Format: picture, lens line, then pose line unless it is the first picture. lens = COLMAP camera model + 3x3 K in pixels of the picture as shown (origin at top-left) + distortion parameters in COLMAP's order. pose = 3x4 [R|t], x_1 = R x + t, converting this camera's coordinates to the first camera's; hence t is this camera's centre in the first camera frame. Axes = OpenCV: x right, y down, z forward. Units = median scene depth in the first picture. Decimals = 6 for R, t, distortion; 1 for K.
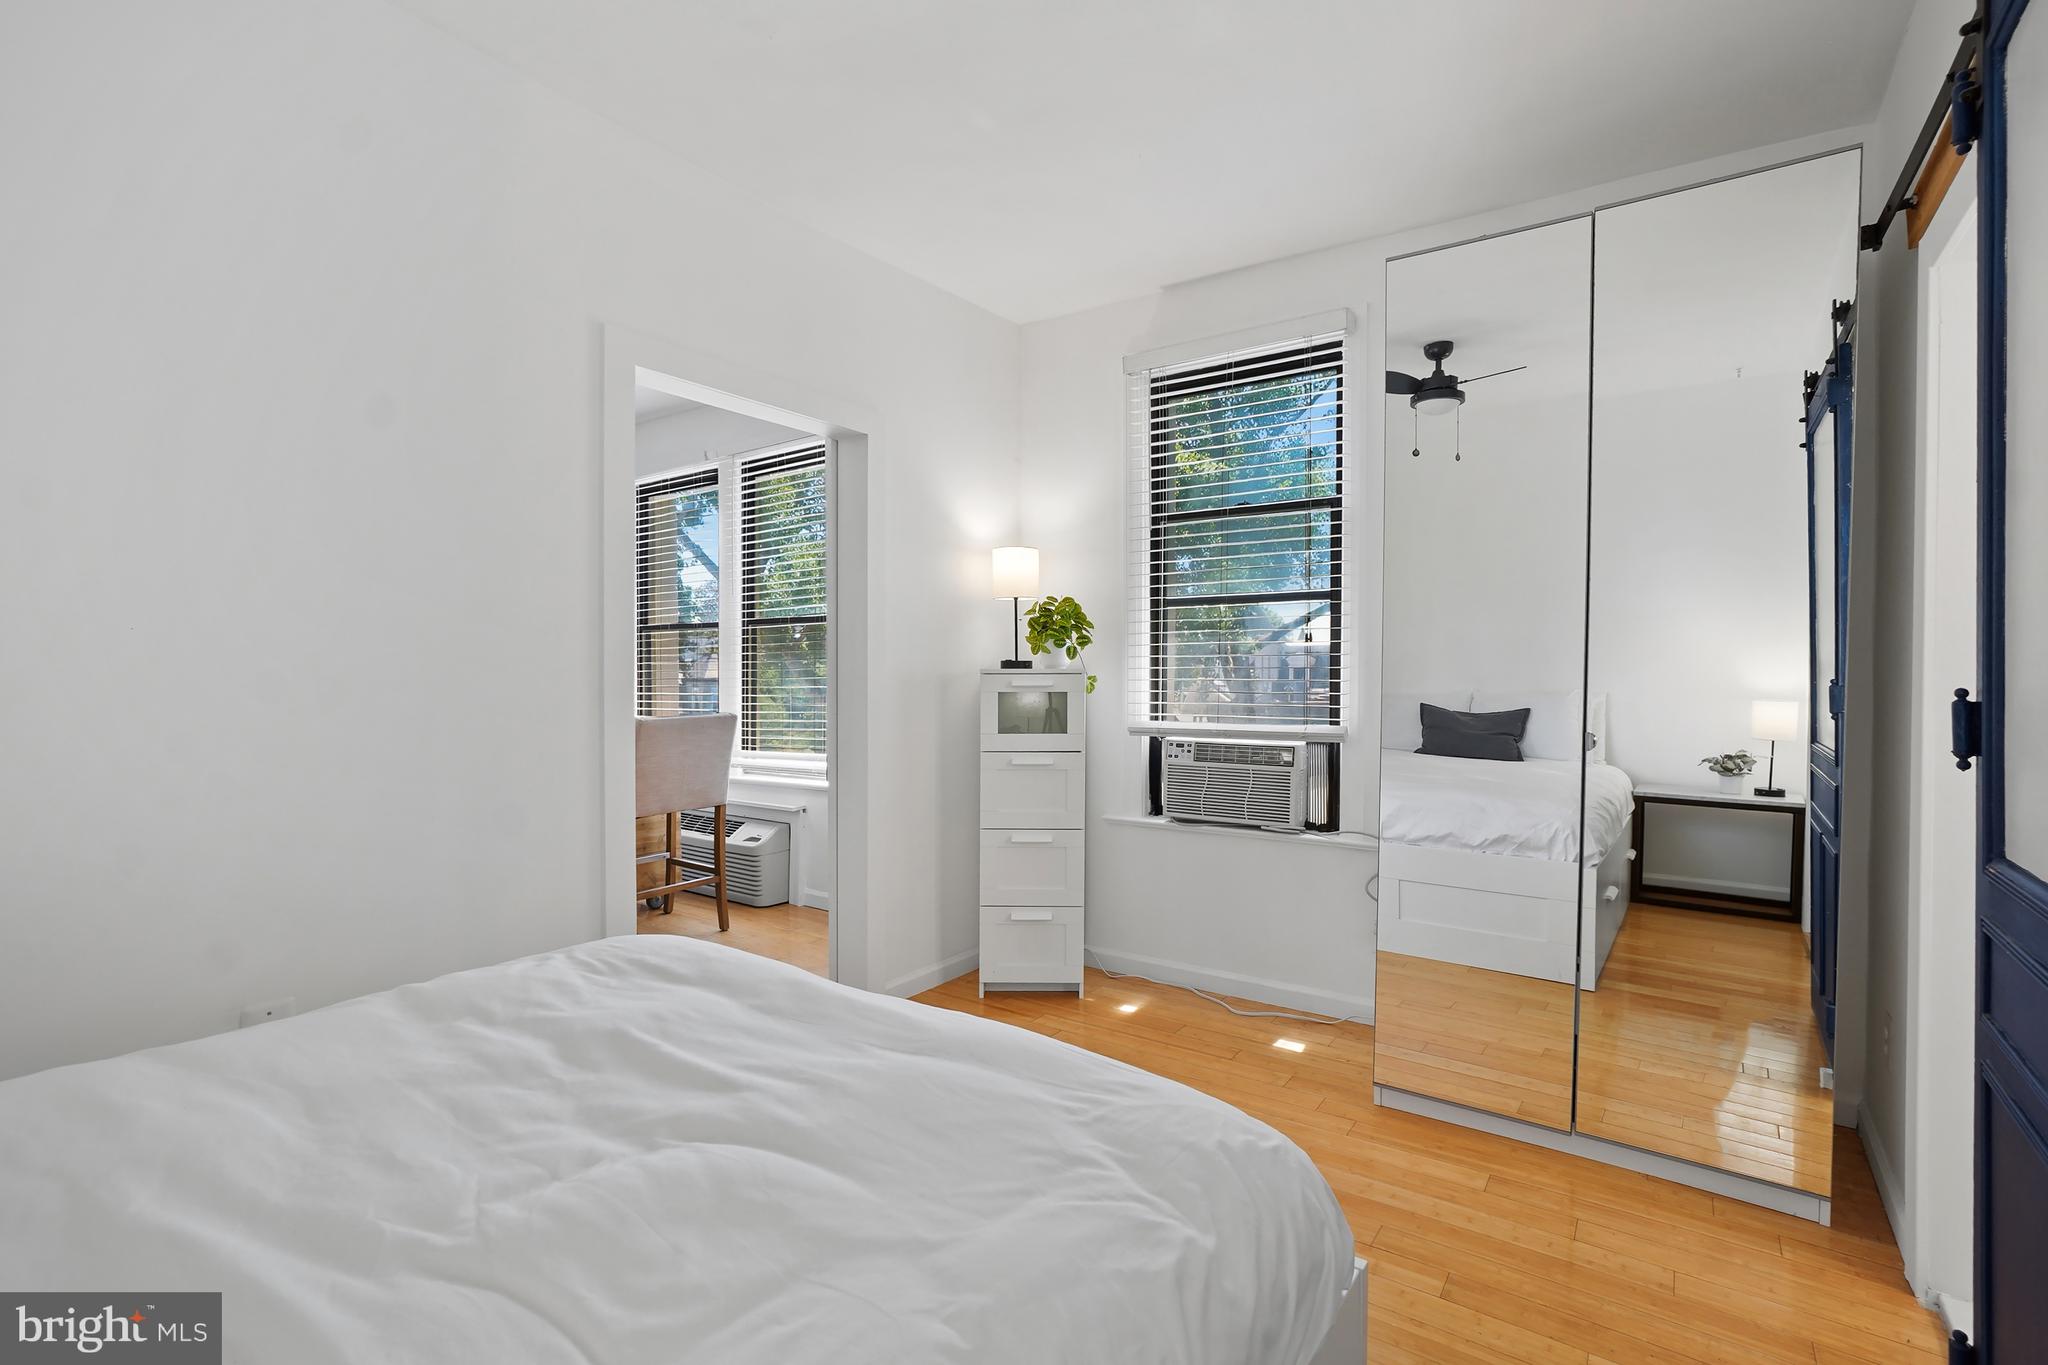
lens RADIAL K [[919.8, 0, 1023.2], [0, 919.8, 686.0], [0, 0, 1]] dist [-0.027320, 0.011022]
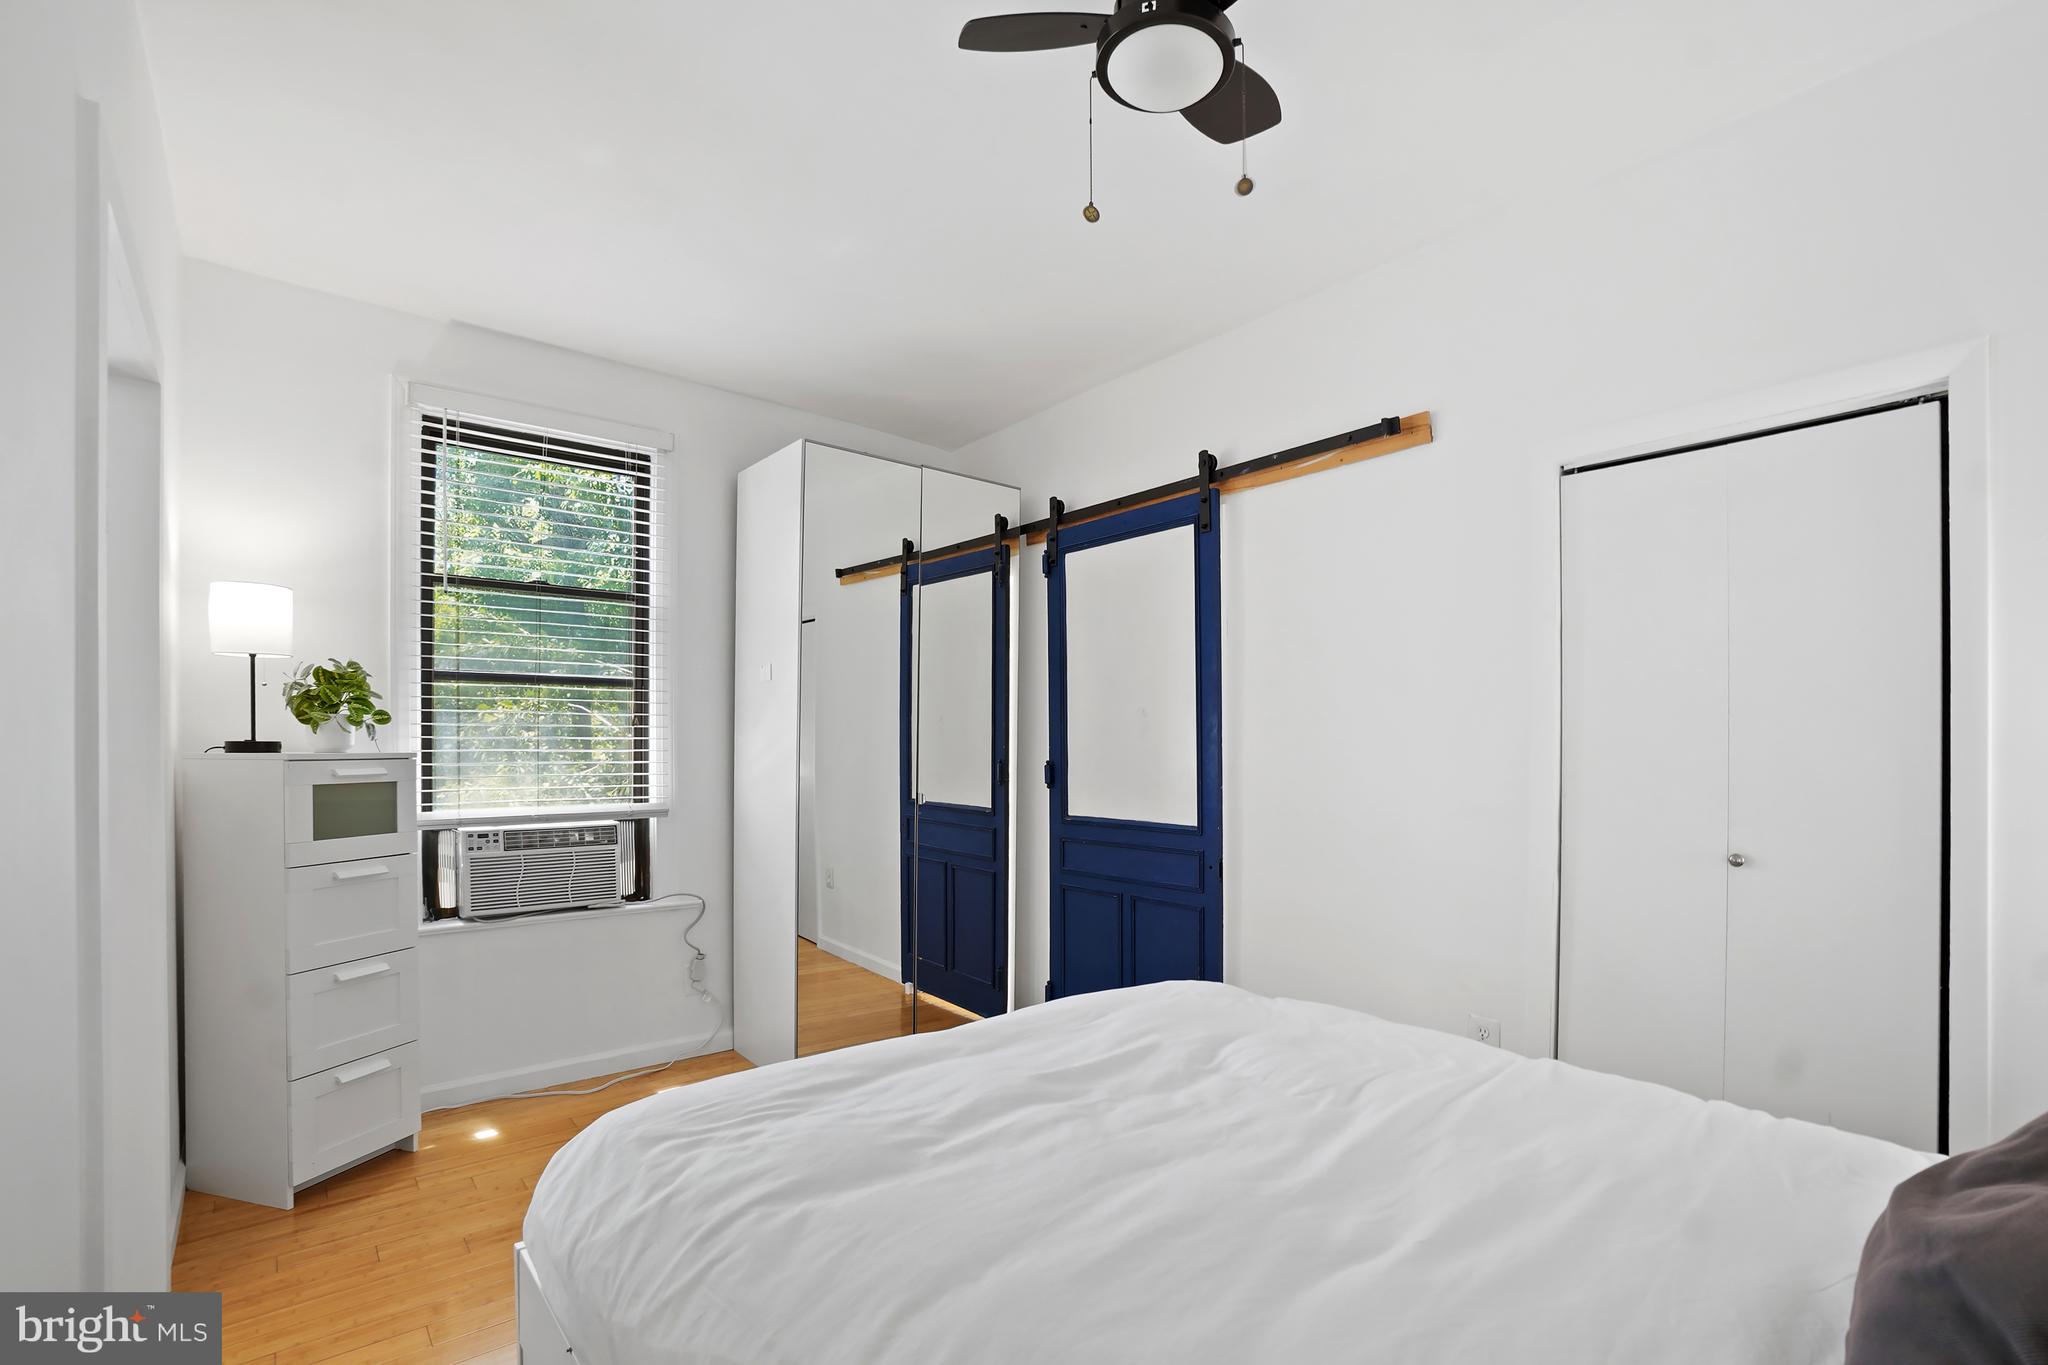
lens RADIAL K [[919.8, 0, 1028.0], [0, 919.8, 750.5], [0, 0, 1]] dist [-0.027320, 0.011022]
pose [[0.275711, -0.005744, 0.961223, -0.574441], [0.009066, 0.999953, 0.003375, -0.018847], [-0.961198, 0.007783, 0.275750, 0.243054]]
